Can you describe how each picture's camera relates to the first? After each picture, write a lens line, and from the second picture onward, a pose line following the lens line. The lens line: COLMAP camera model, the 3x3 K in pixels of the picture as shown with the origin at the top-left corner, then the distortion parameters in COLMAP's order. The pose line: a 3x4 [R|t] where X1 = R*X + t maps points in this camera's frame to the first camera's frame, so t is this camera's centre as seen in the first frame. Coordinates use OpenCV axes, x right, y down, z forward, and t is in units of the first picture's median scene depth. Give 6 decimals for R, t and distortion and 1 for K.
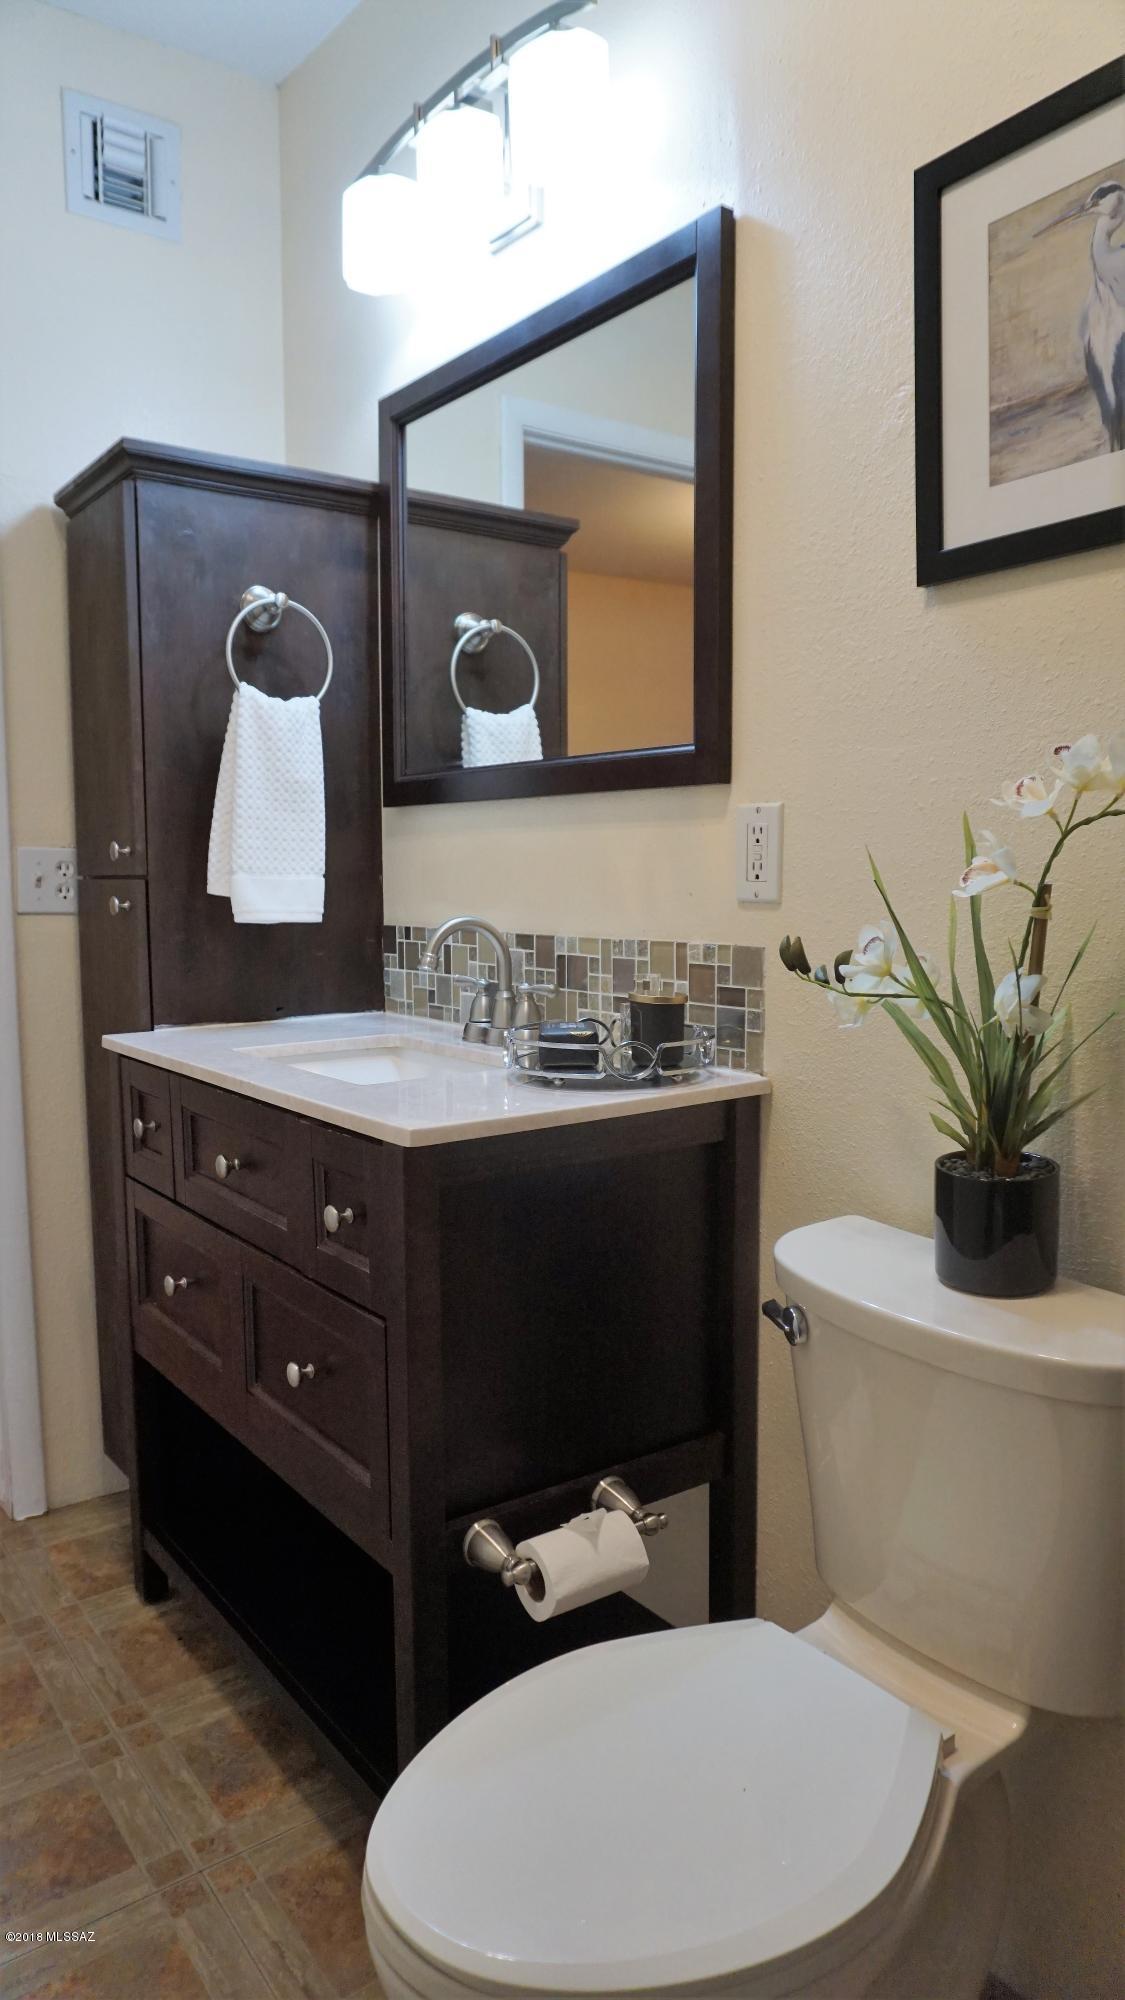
lens RADIAL K [[1331.5, 0, 561.8], [0, 1331.5, 1004.2], [0, 0, 1]] dist [-0.055287, 0.031667]
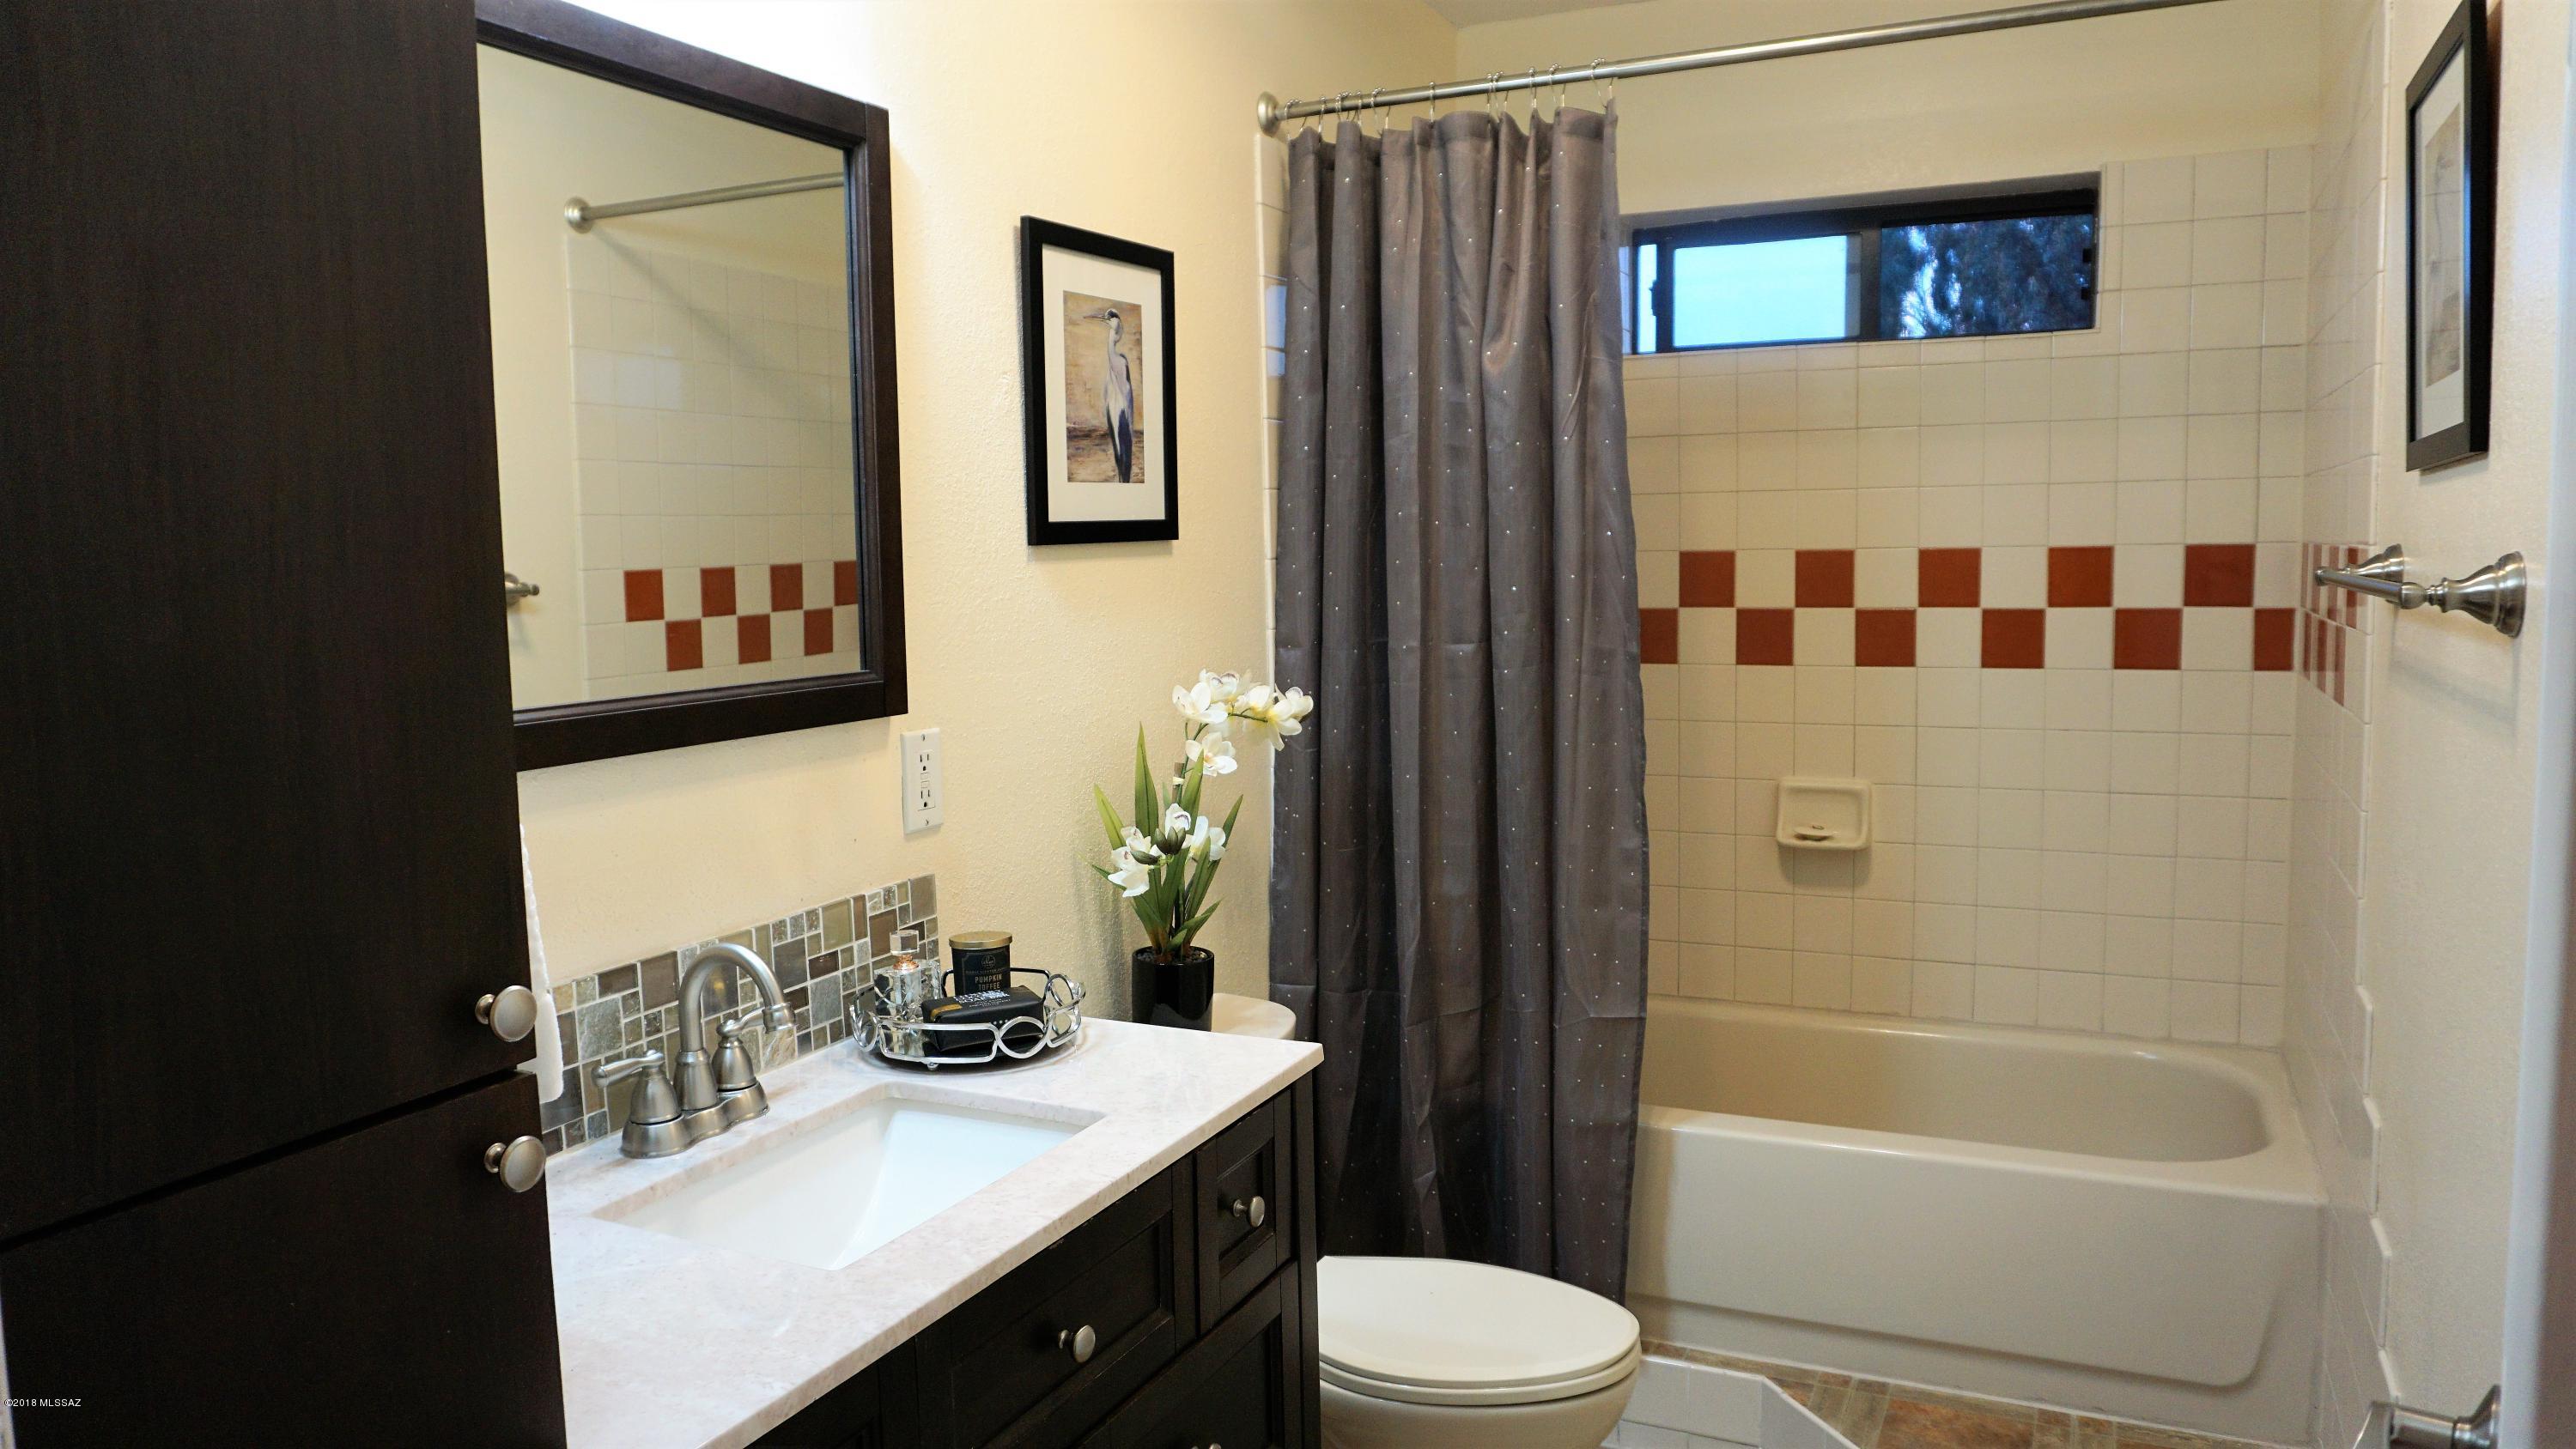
lens RADIAL K [[1714.7, 0, 1288.0], [0, 1714.7, 742.3], [0, 0, 1]] dist [-0.055287, 0.031667]
pose [[-0.469239, -0.082110, 0.879245, -1.280551], [0.114195, 0.981665, 0.152619, -0.357635], [-0.875656, 0.172020, -0.451260, 1.566756]]
